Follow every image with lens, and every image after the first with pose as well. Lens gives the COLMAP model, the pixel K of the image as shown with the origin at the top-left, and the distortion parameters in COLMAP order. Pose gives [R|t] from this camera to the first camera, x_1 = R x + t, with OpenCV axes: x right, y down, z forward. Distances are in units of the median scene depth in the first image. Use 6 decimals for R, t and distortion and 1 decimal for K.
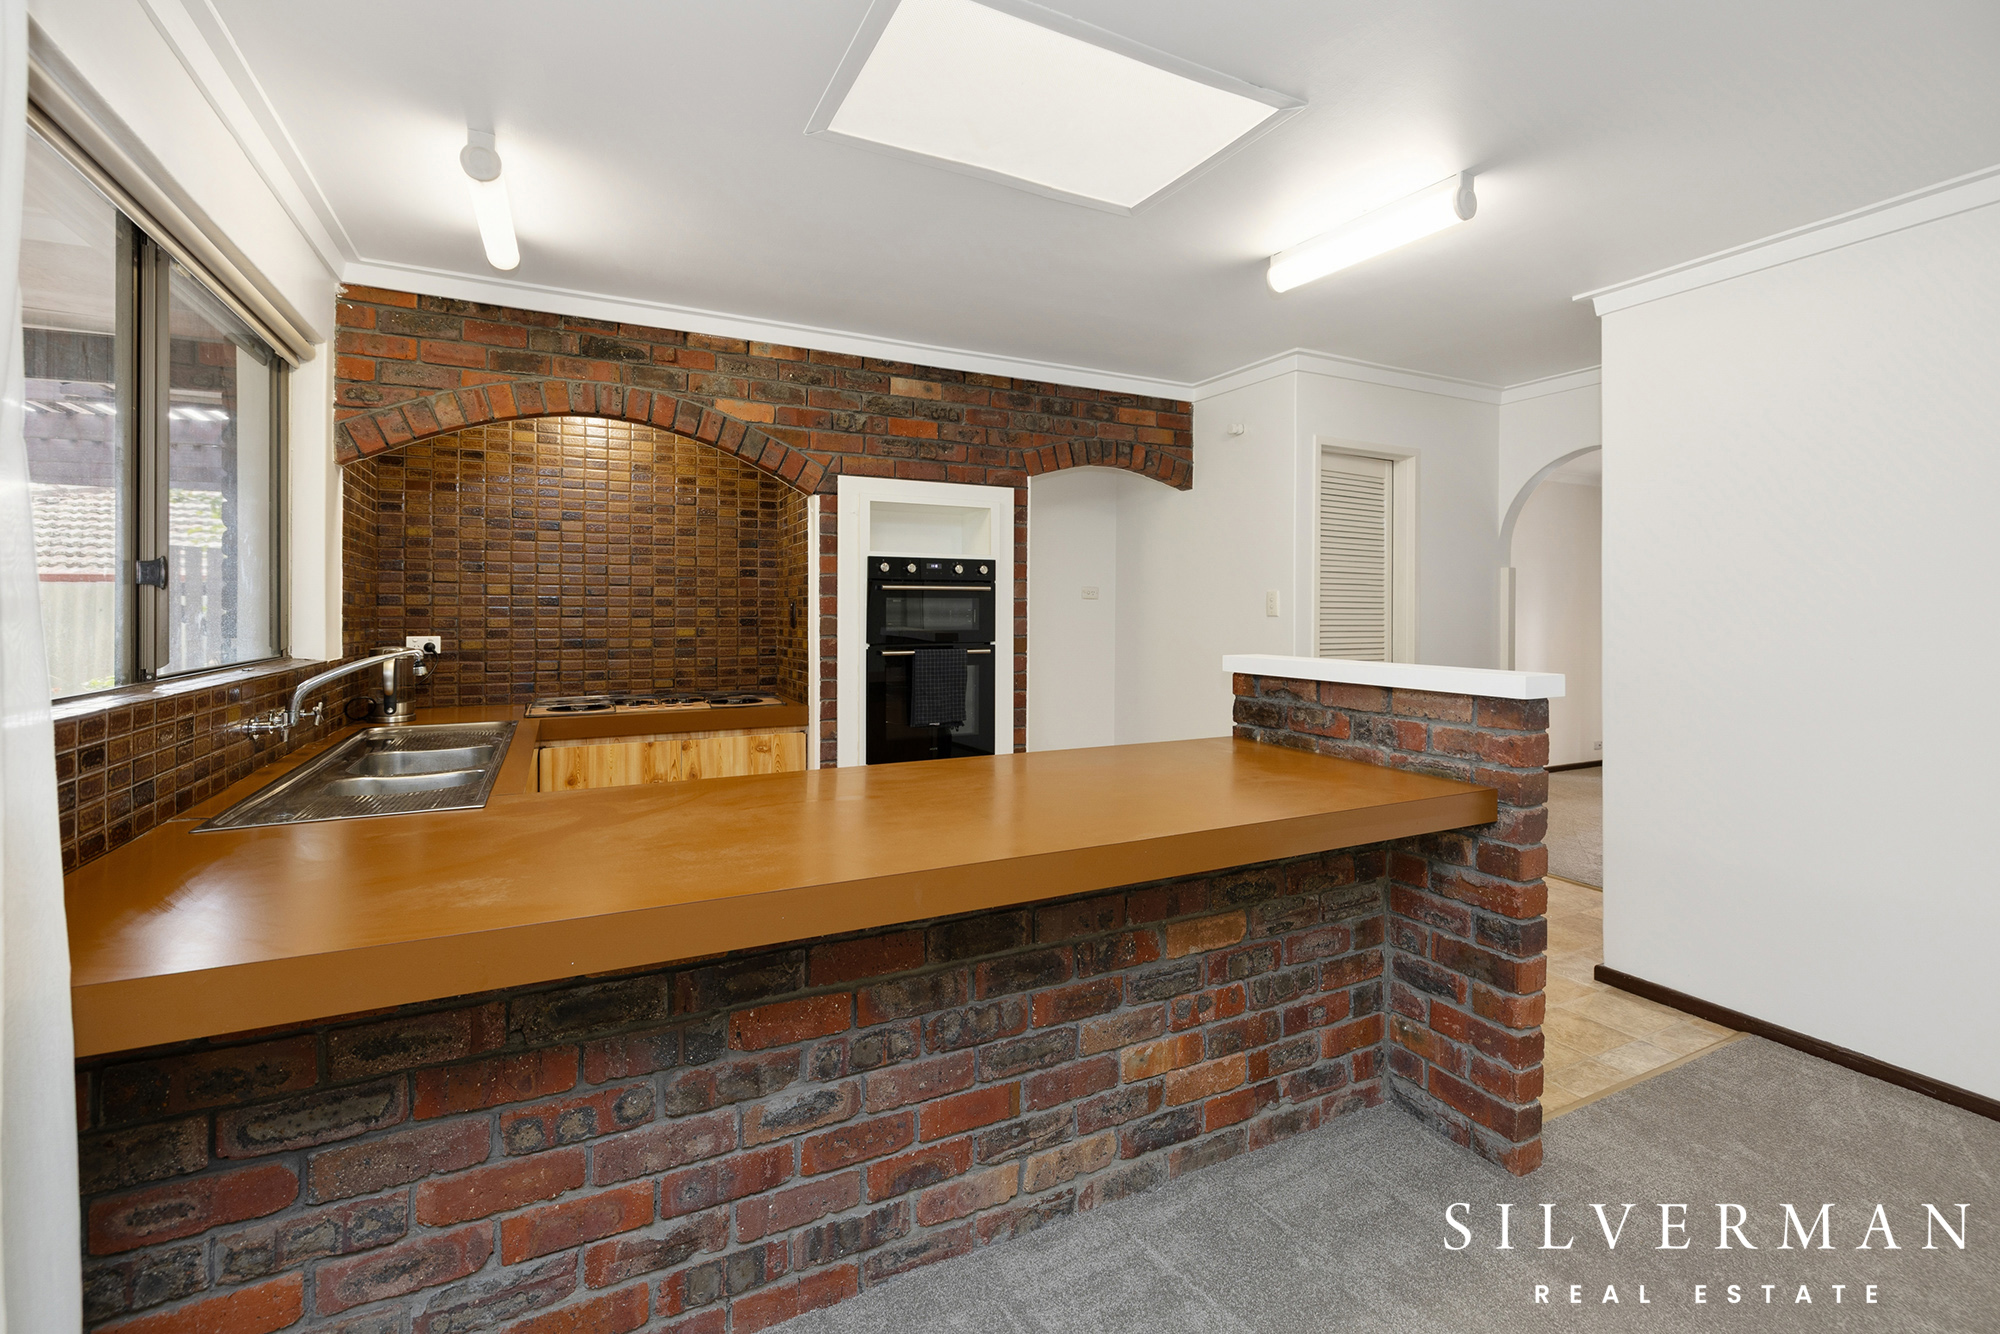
lens RADIAL K [[841.1, 0, 965.2], [0, 841.1, 610.4], [0, 0, 1]] dist [0.000833, -0.000563]
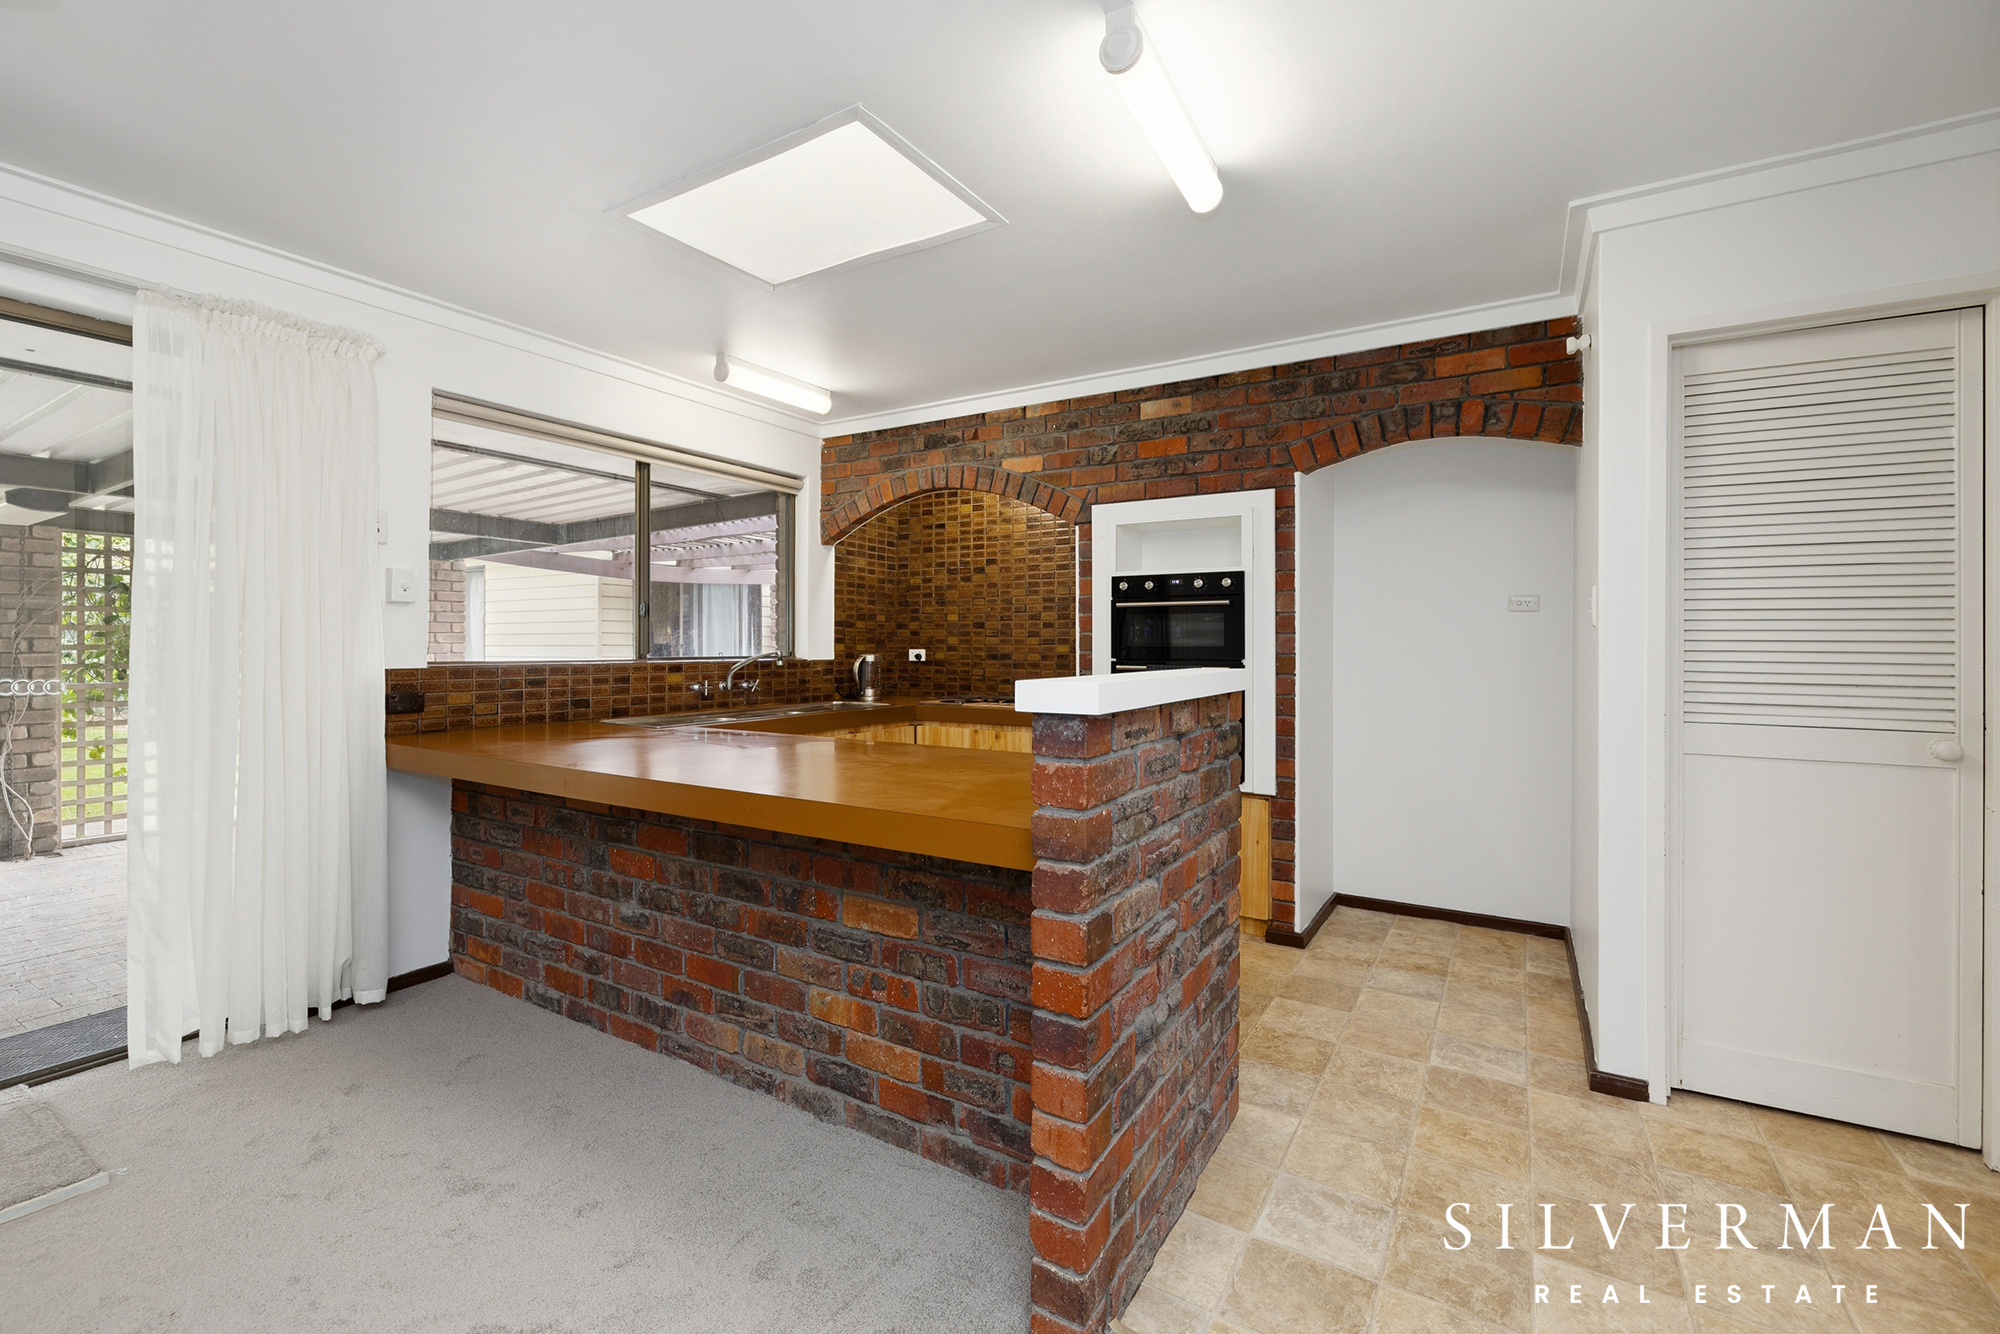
lens RADIAL K [[841.1, 0, 1037.5], [0, 841.1, 638.6], [0, 0, 1]] dist [0.000833, -0.000563]
pose [[0.559780, -0.007288, -0.828609, 0.809545], [-0.002127, 0.999945, -0.010232, 0.028755], [0.828638, 0.007490, 0.559734, 0.362329]]
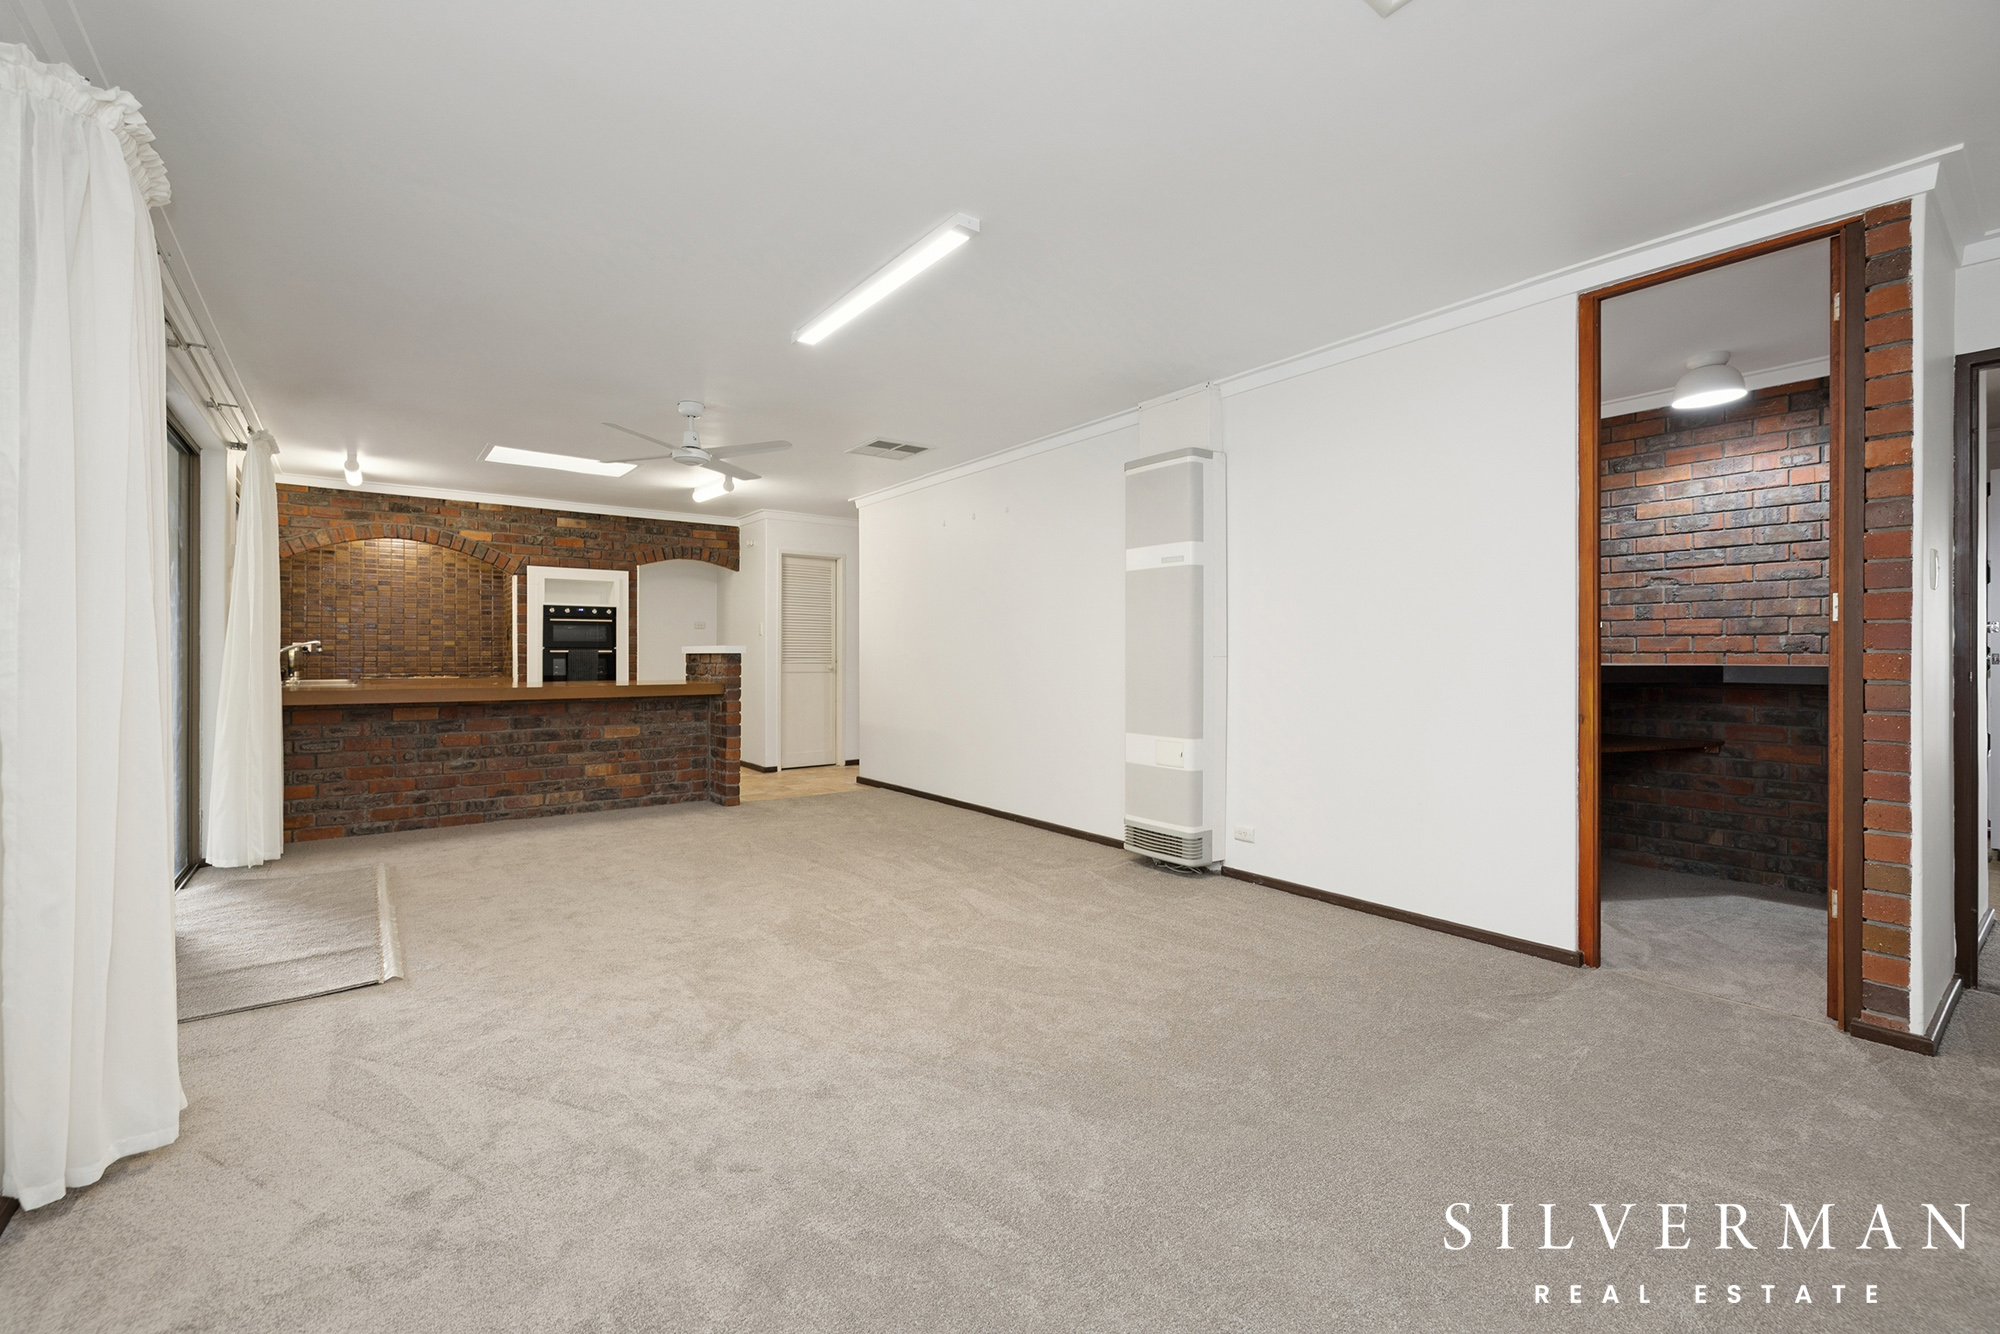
lens RADIAL K [[841.1, 0, 980.5], [0, 841.1, 651.8], [0, 0, 1]] dist [0.000833, -0.000563]
pose [[0.981860, -0.002232, 0.189594, 0.620678], [0.003016, 0.999988, -0.003848, 0.070920], [-0.189583, 0.004350, 0.981855, -1.402483]]
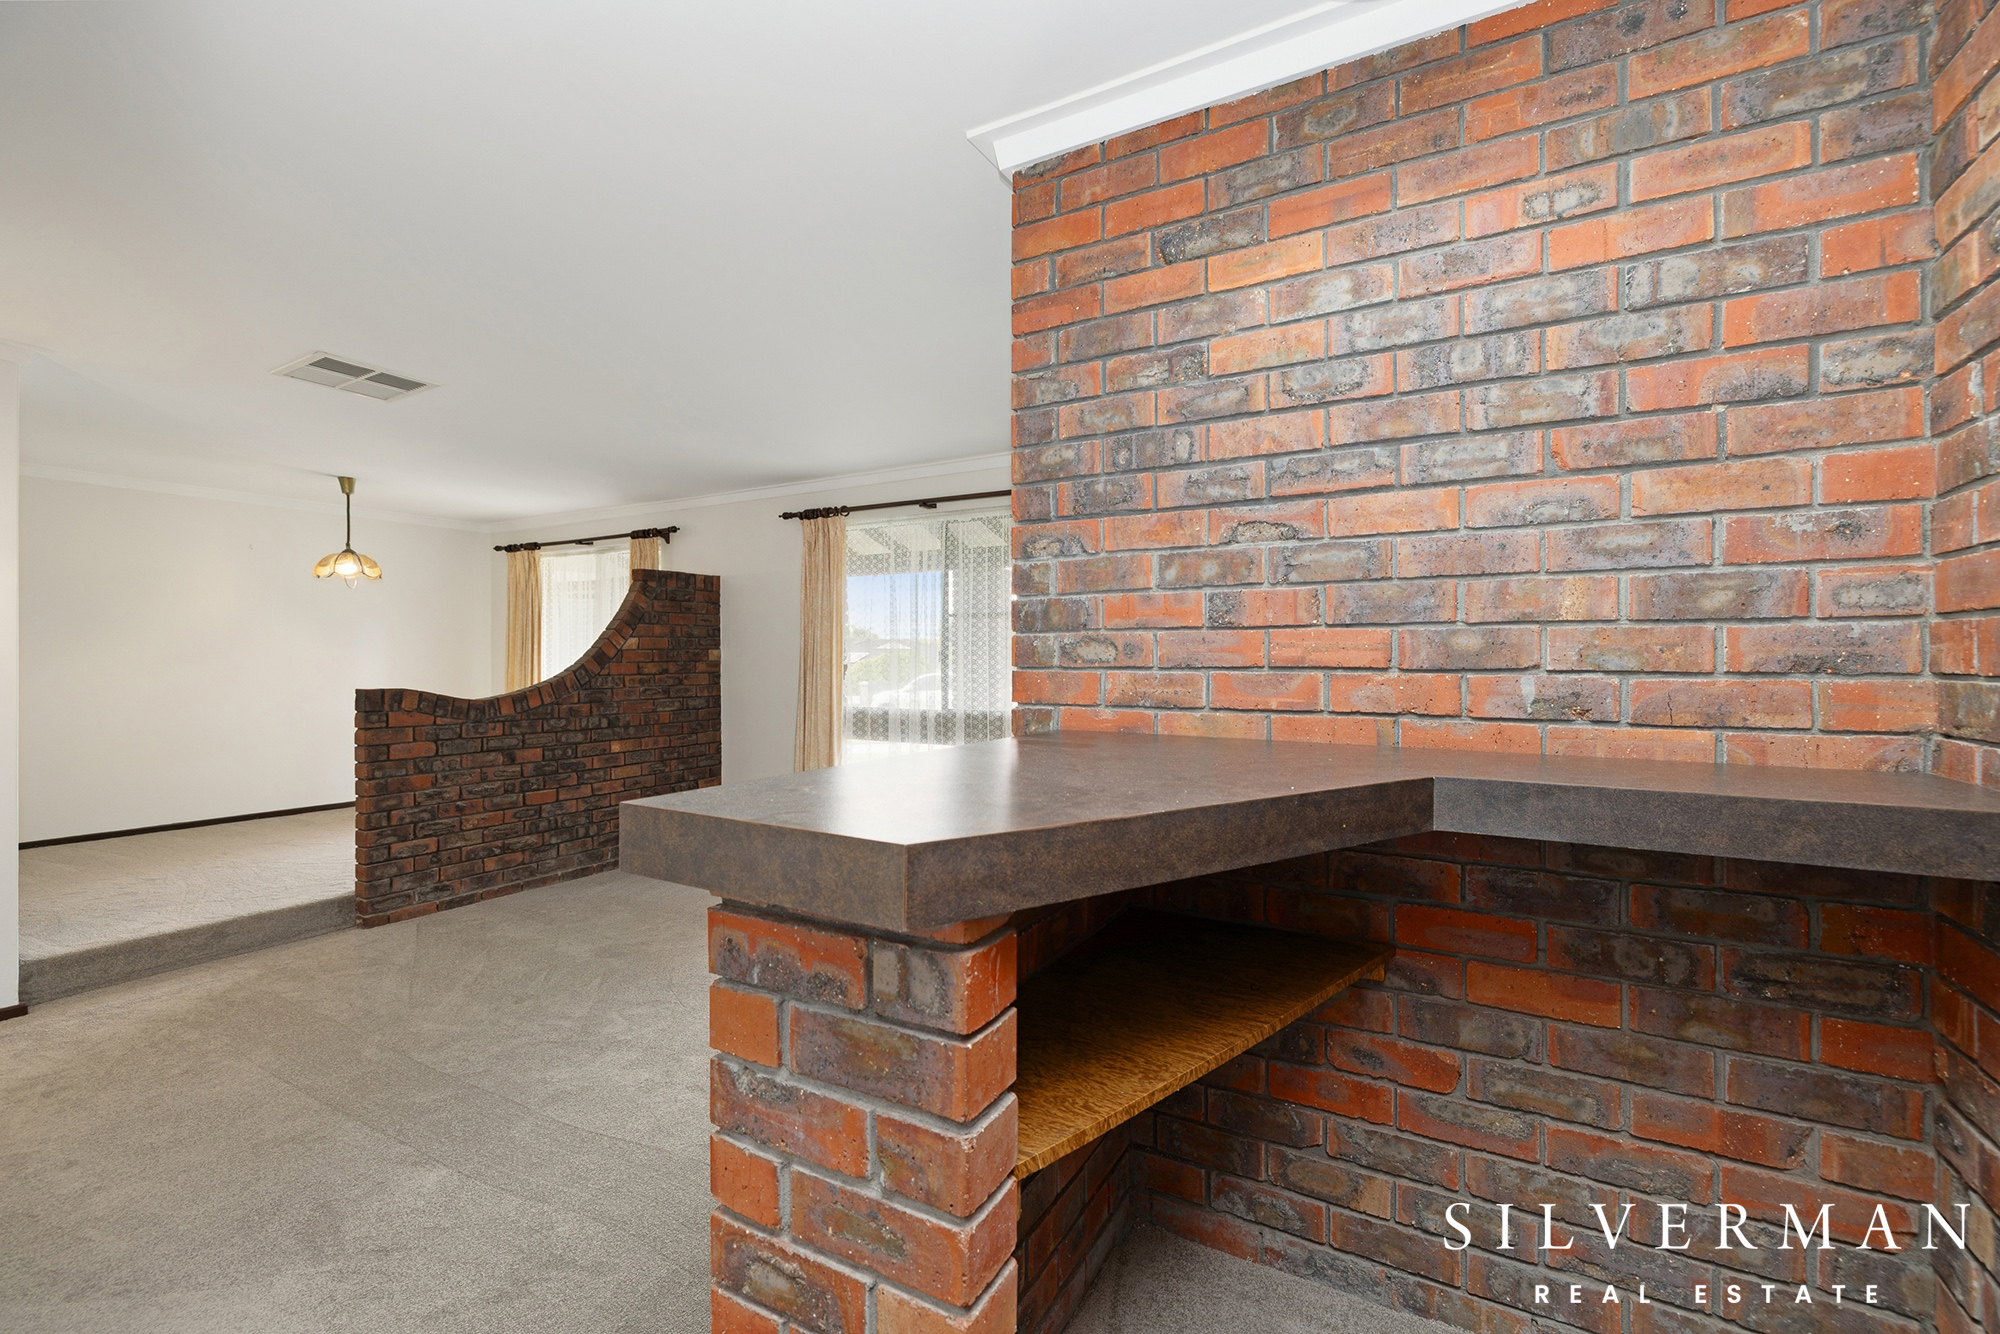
lens RADIAL K [[841.1, 0, 984.6], [0, 841.1, 650.1], [0, 0, 1]] dist [0.000833, -0.000563]
pose [[0.824814, 0.004183, 0.565389, 0.827618], [0.000862, 0.999962, -0.008656, 0.062683], [-0.565404, 0.007627, 0.824779, -1.220438]]
